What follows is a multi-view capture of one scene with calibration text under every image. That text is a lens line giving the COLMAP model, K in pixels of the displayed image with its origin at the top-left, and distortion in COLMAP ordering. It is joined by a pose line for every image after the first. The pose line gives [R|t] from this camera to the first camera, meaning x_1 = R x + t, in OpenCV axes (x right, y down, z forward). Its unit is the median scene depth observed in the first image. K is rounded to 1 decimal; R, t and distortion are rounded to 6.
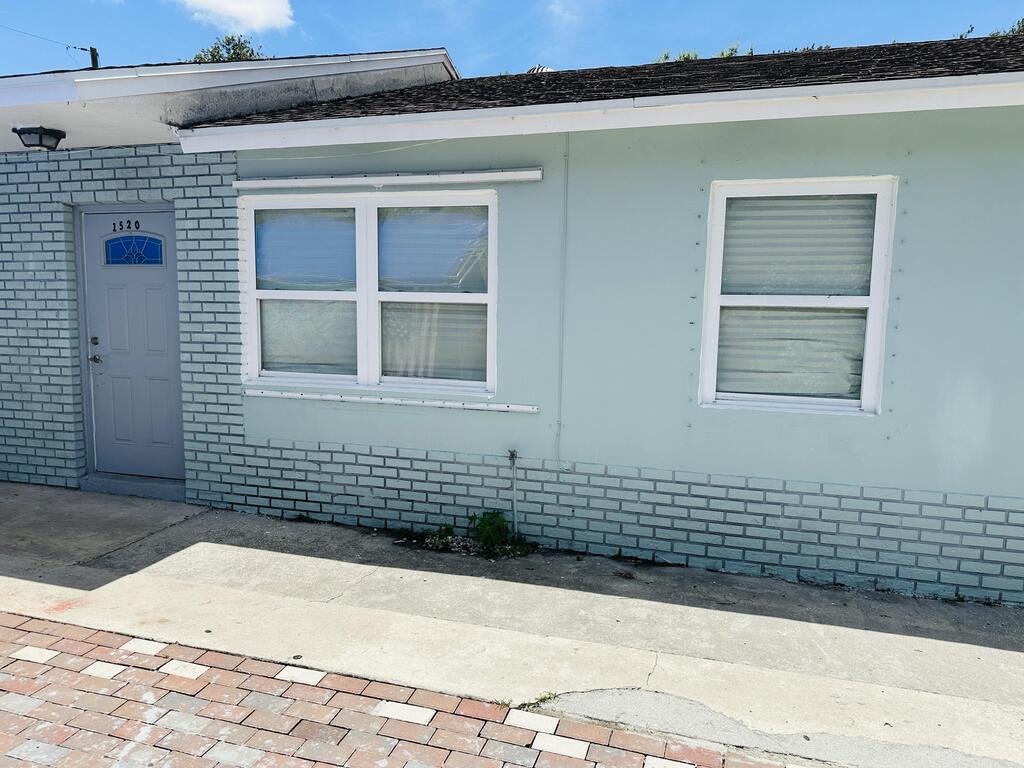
lens RADIAL K [[716.4, 0, 512.0], [0, 716.4, 384.0], [0, 0, 1]] dist [0.099244, -0.143106]
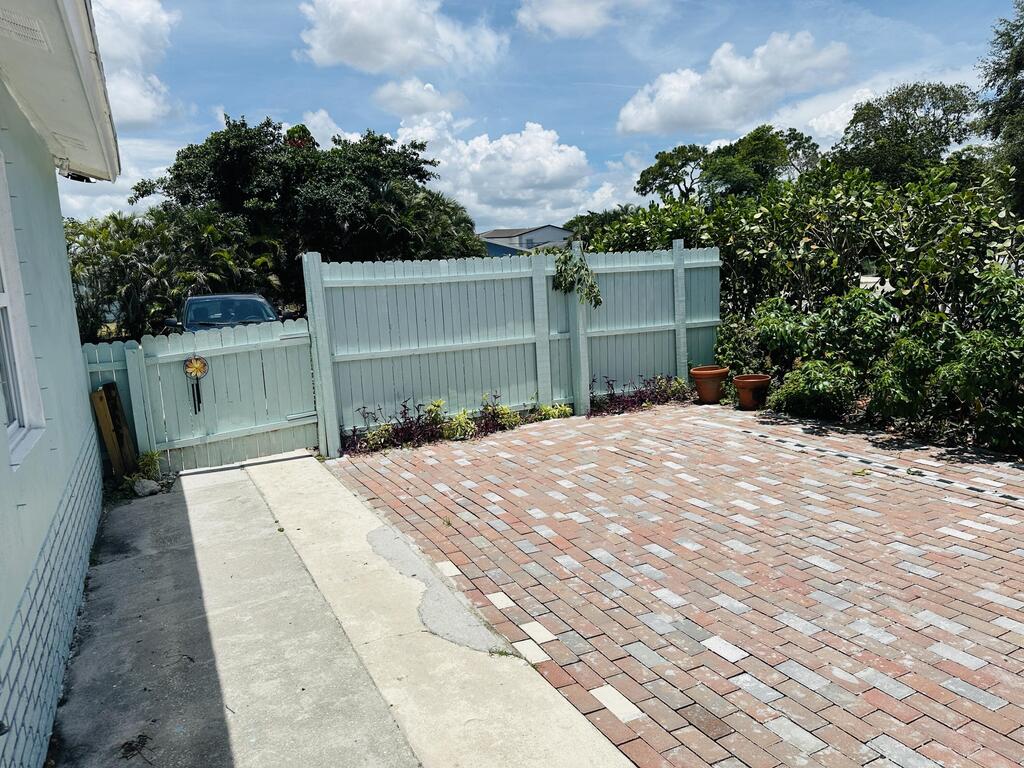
lens RADIAL K [[712.5, 0, 512.0], [0, 712.5, 384.0], [0, 0, 1]] dist [0.106969, -0.169580]
pose [[-0.686423, -0.089347, 0.721693, -0.442597], [0.131547, 0.960795, 0.244067, -0.127307], [-0.715205, 0.262469, -0.647759, 1.008613]]
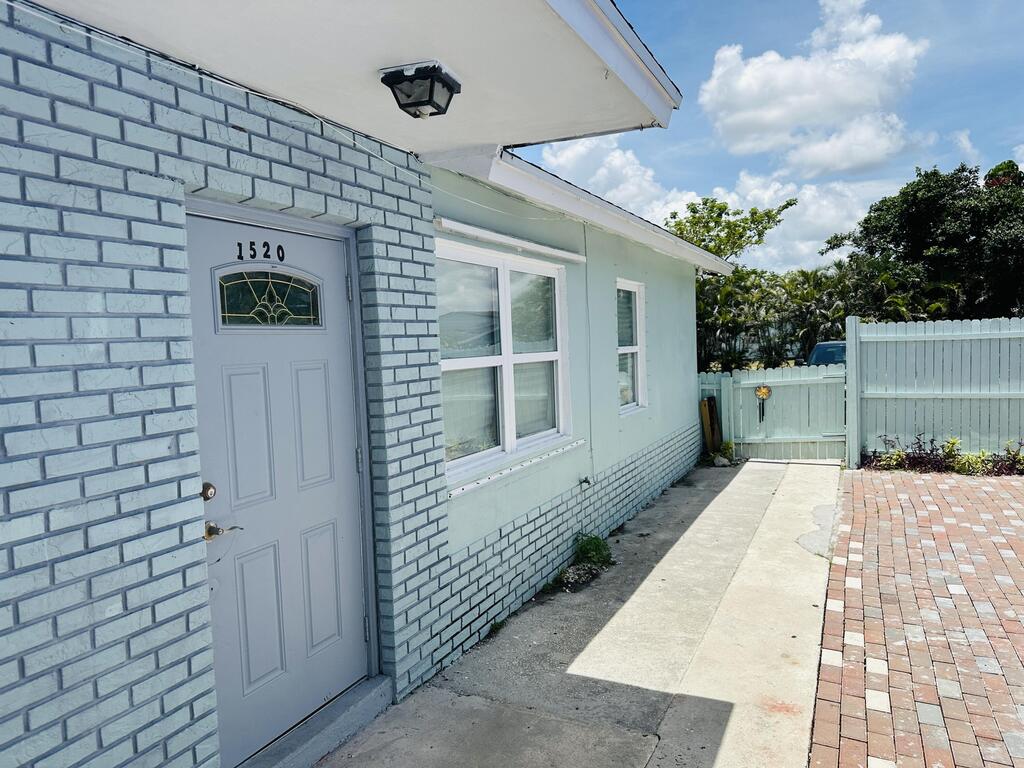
lens RADIAL K [[716.4, 0, 512.0], [0, 716.4, 384.0], [0, 0, 1]] dist [0.099244, -0.143106]
pose [[0.152087, -0.074955, 0.985521, -1.225799], [0.158213, 0.986109, 0.050584, -0.146866], [-0.975622, 0.148229, 0.161833, 0.907548]]
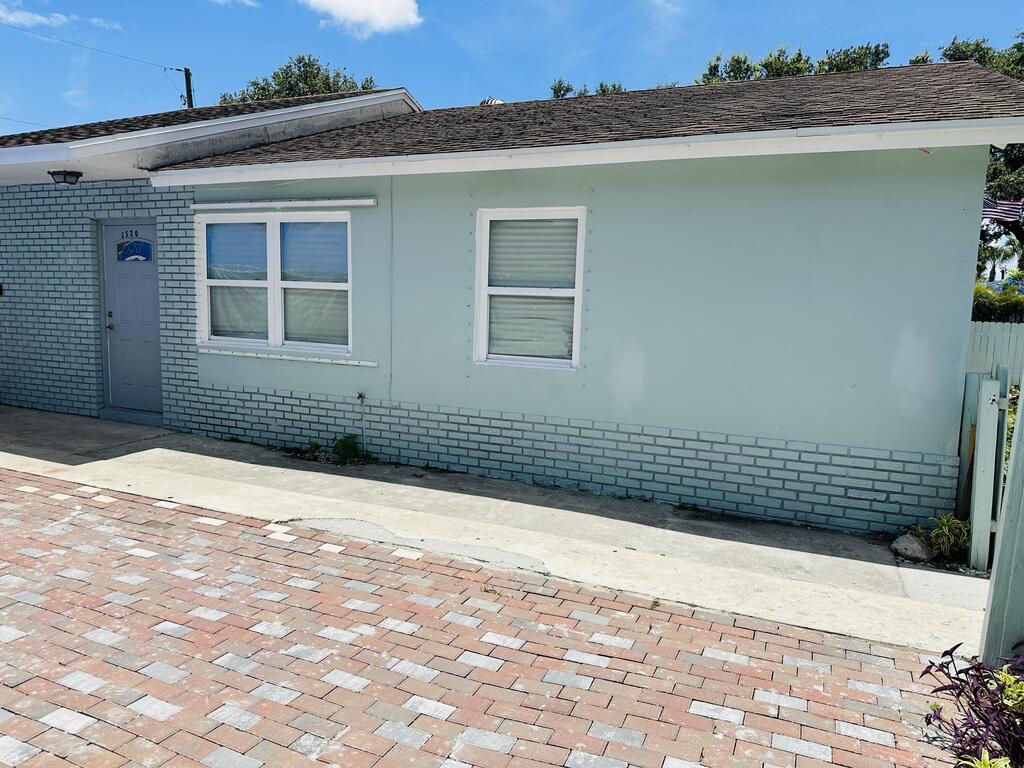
lens RADIAL K [[712.5, 0, 512.0], [0, 712.5, 384.0], [0, 0, 1]] dist [0.106969, -0.169580]
pose [[0.992069, 0.028173, -0.122494, 0.483279], [-0.027561, 0.999598, 0.006685, 0.057981], [0.122633, -0.003256, 0.992447, -0.393354]]
